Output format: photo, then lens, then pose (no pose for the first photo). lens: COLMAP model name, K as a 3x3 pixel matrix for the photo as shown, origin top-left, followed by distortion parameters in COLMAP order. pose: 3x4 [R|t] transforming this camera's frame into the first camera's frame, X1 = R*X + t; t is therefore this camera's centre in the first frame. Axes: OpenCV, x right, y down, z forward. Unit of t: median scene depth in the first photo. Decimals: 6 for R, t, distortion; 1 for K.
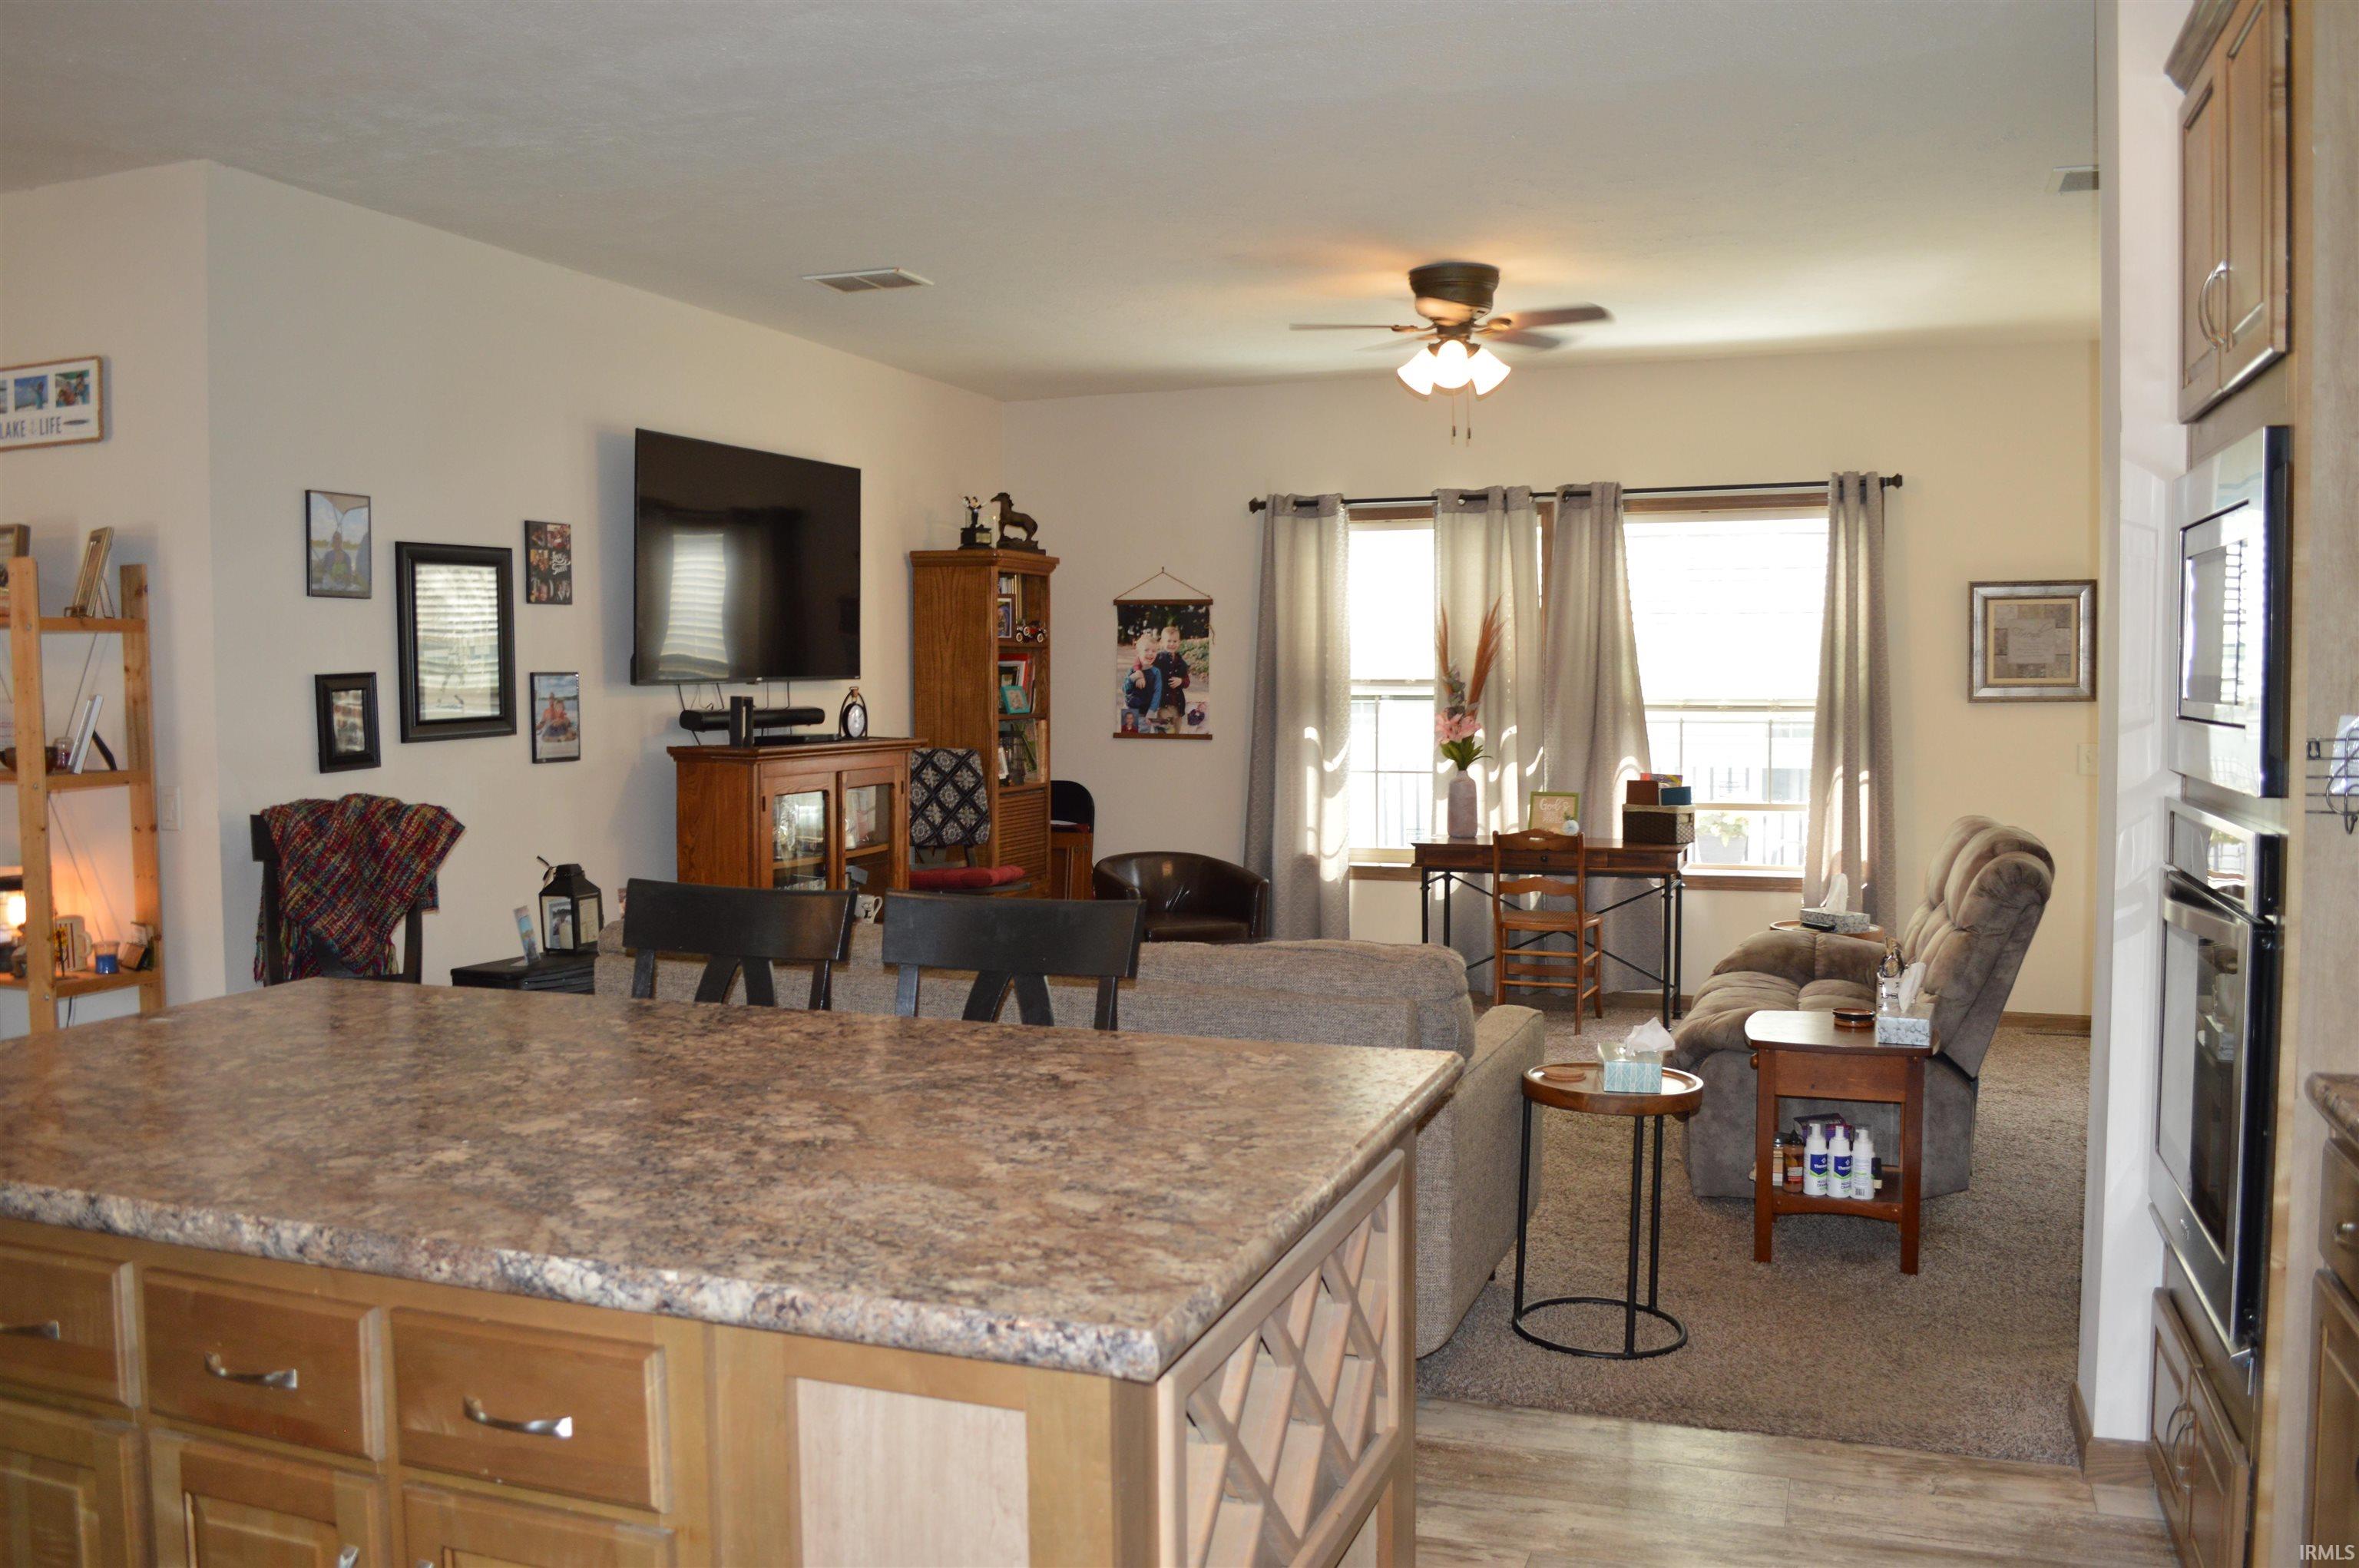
lens RADIAL K [[1882.1, 0, 1193.4], [0, 1882.1, 786.6], [0, 0, 1]] dist [-0.082334, 0.008232]
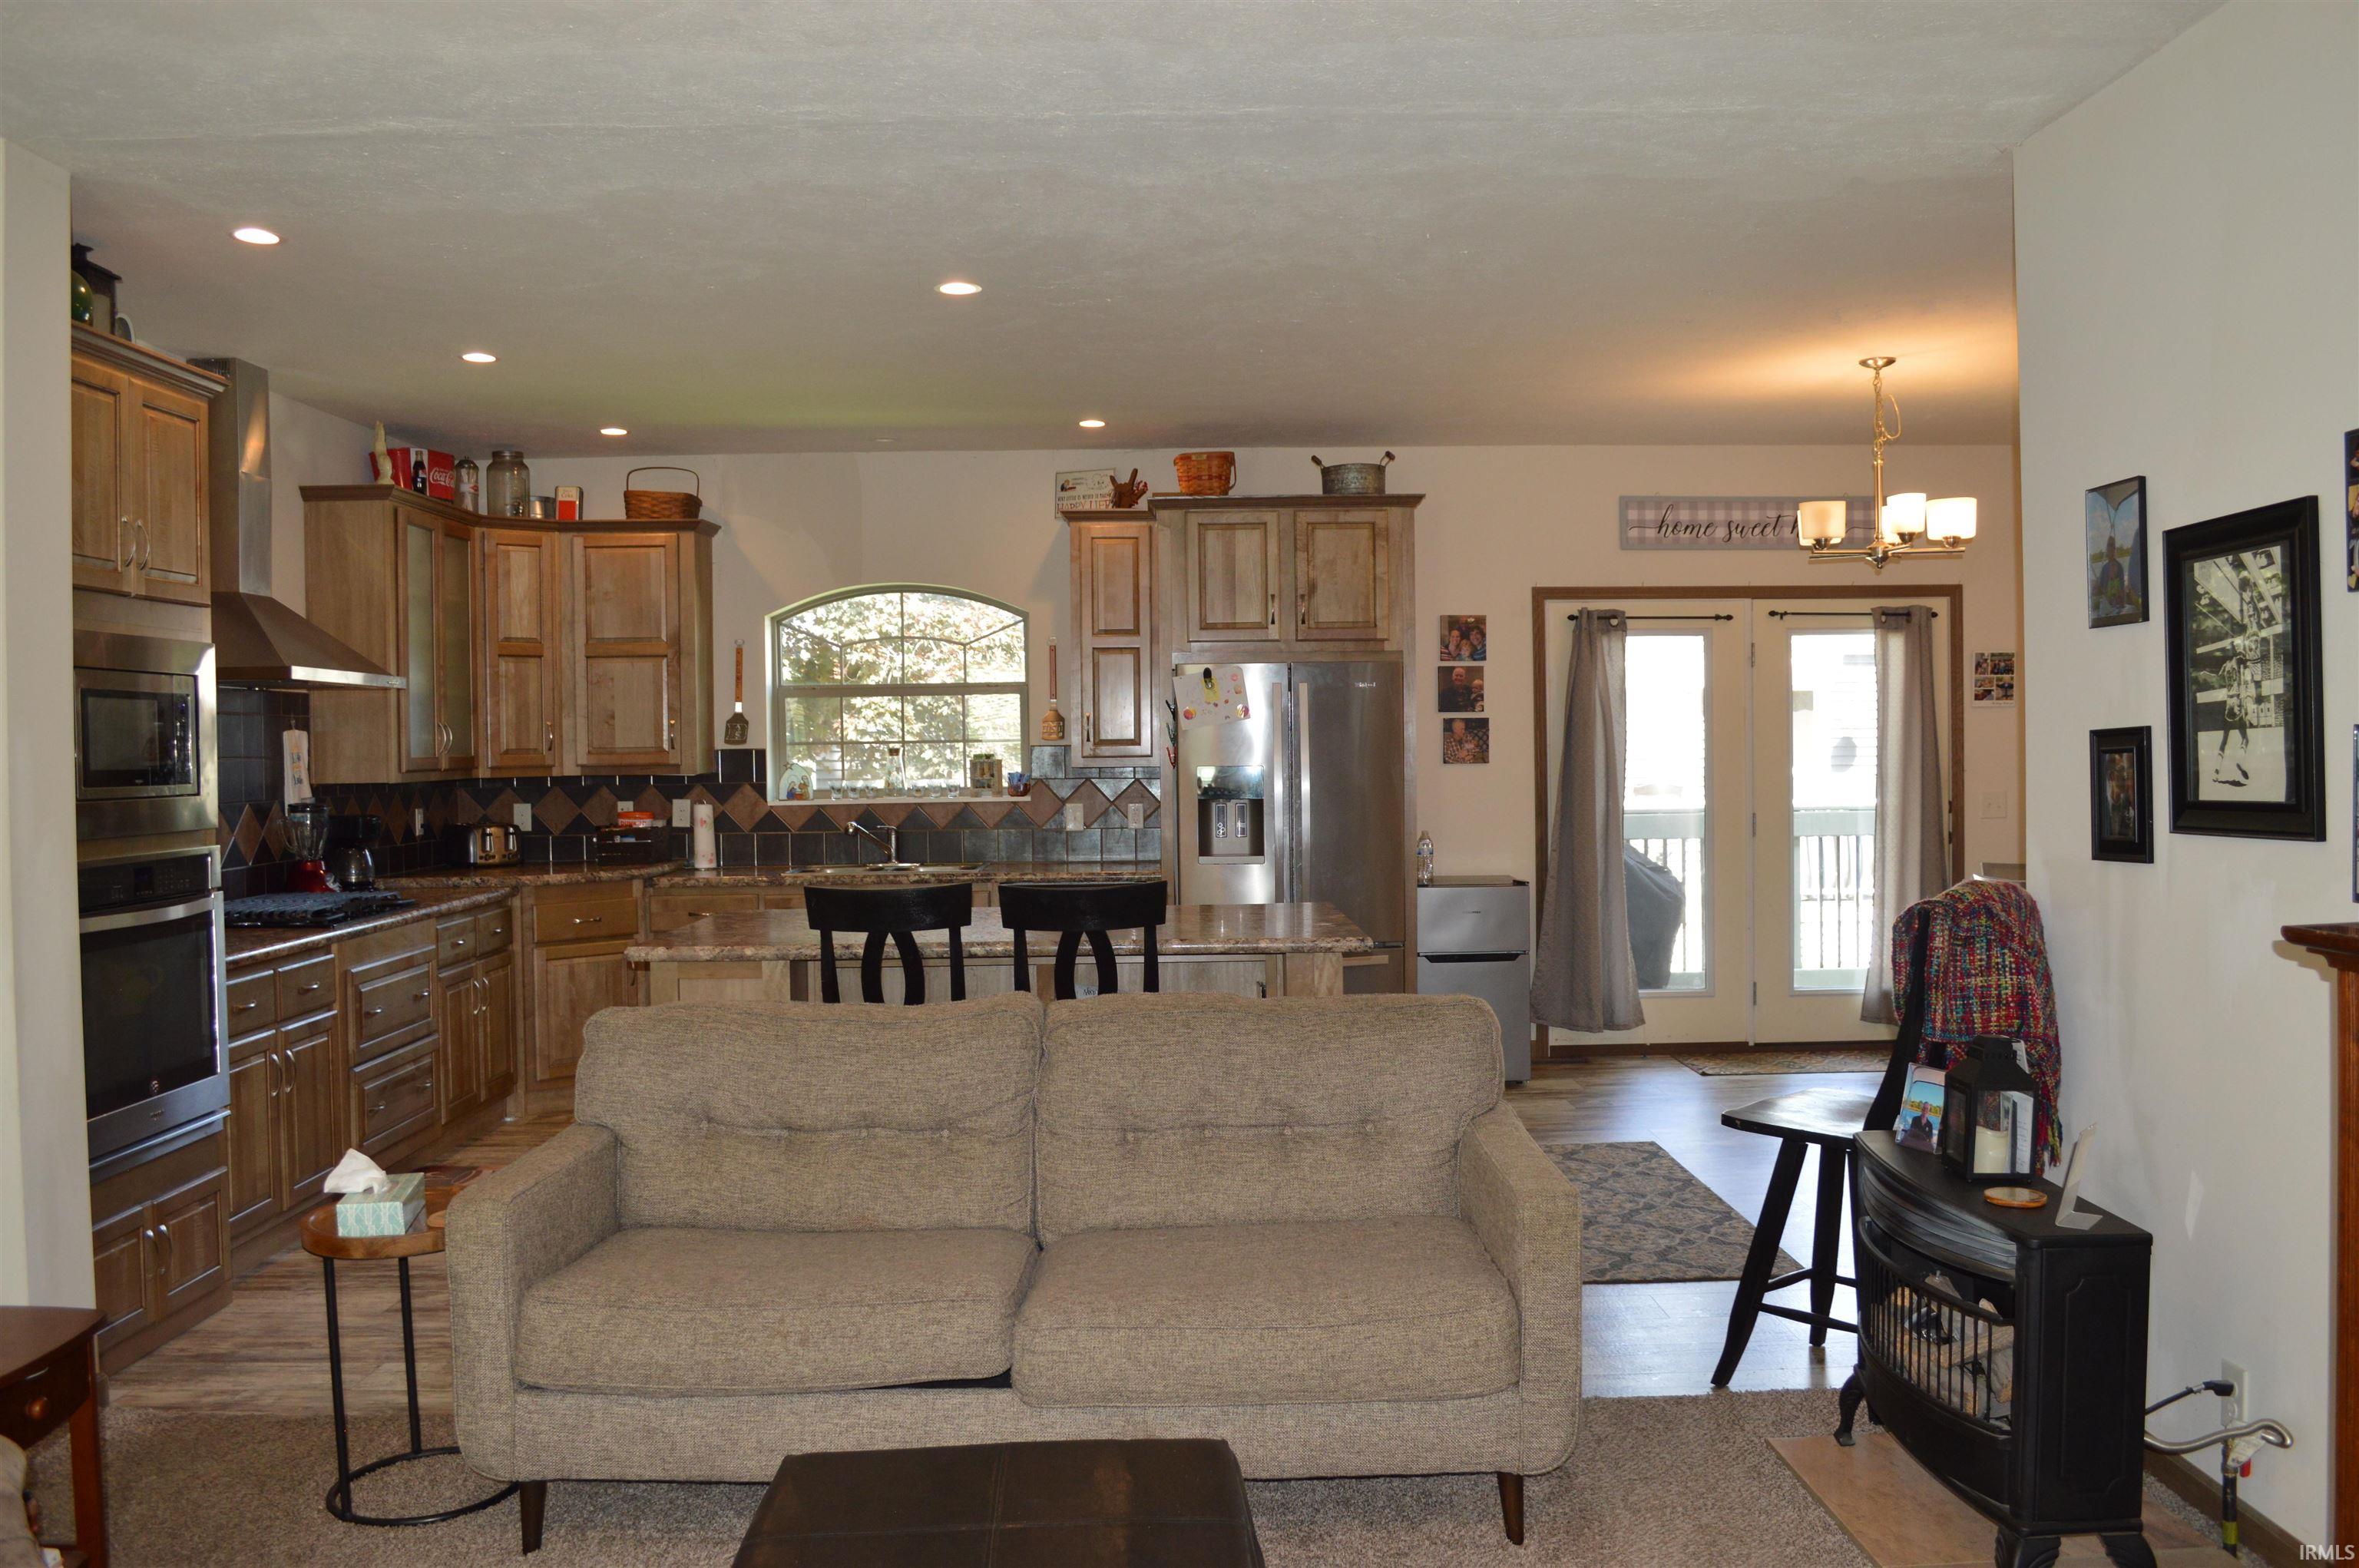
lens RADIAL K [[1882.1, 0, 1193.4], [0, 1882.1, 786.6], [0, 0, 1]] dist [-0.082334, 0.008232]
pose [[-0.937879, 0.029277, -0.345725, 0.145283], [0.001650, 0.996799, 0.079937, -0.109163], [0.346958, 0.074400, -0.934925, 1.734836]]
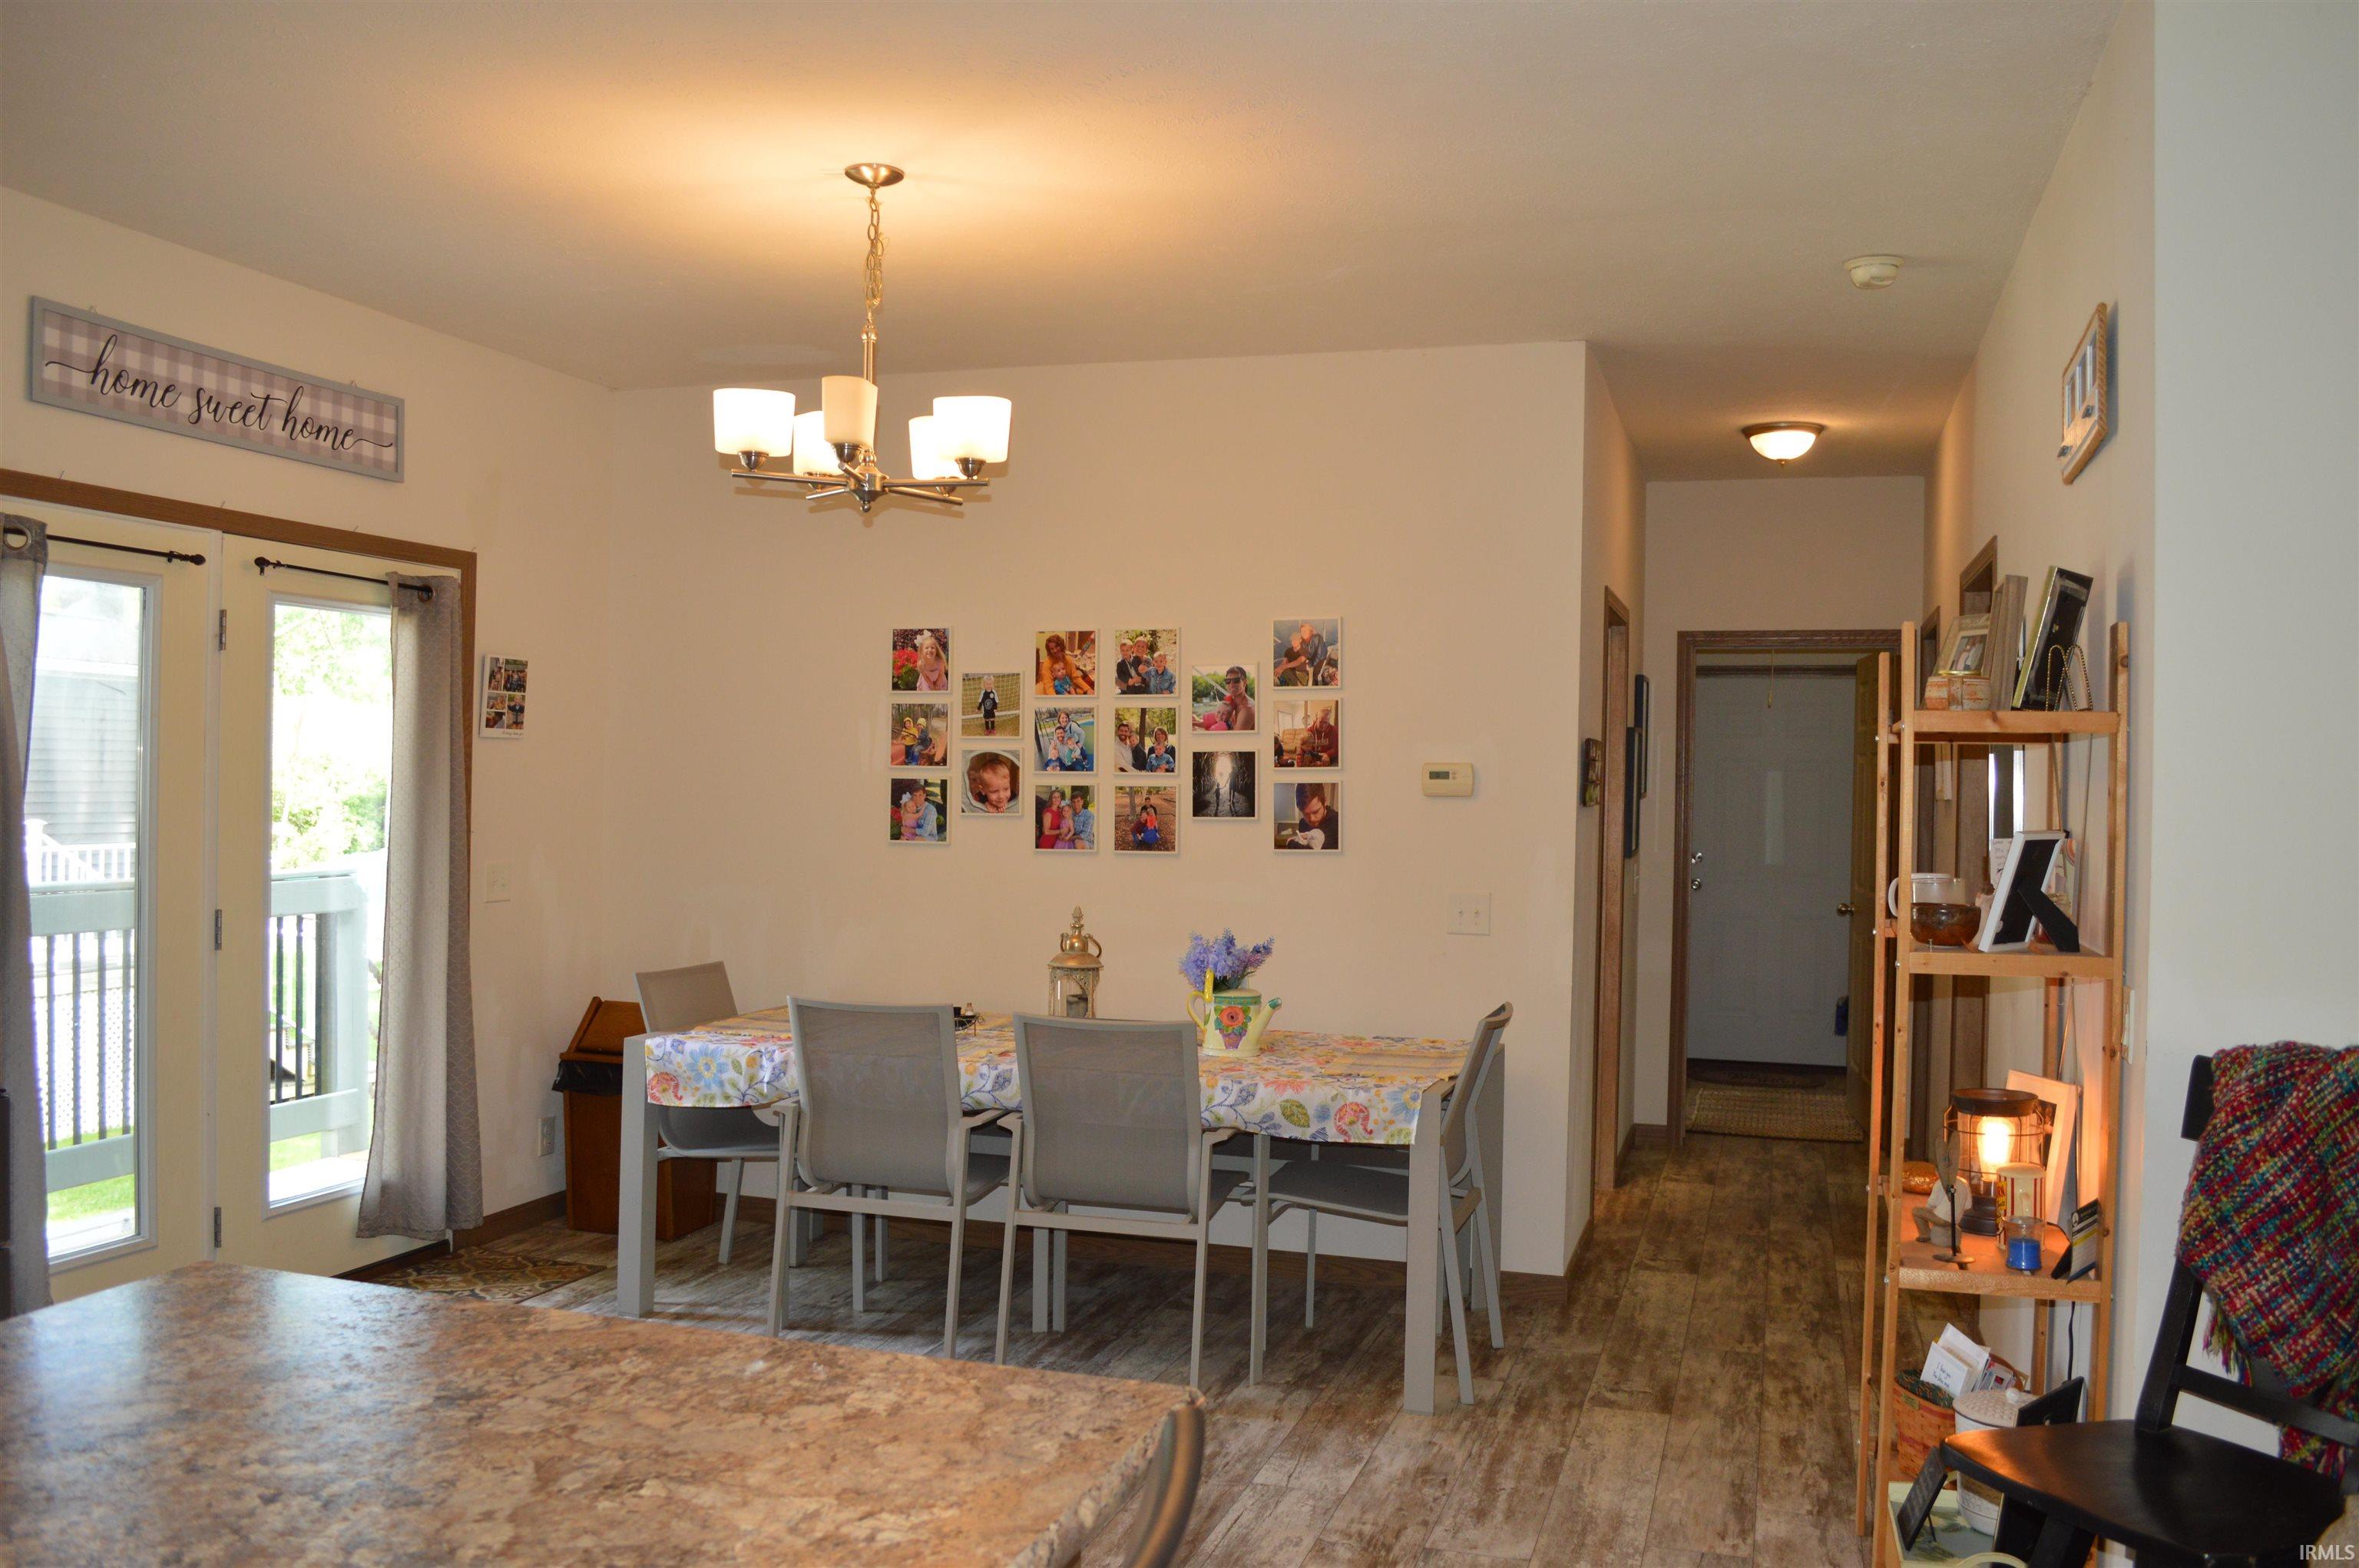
lens RADIAL K [[1882.1, 0, 1193.4], [0, 1882.1, 786.6], [0, 0, 1]] dist [-0.082334, 0.008232]
pose [[0.033568, 0.009893, -0.999387, 0.032839], [-0.072515, 0.997340, 0.007437, -0.048133], [0.996802, 0.072221, 0.034196, 0.674213]]
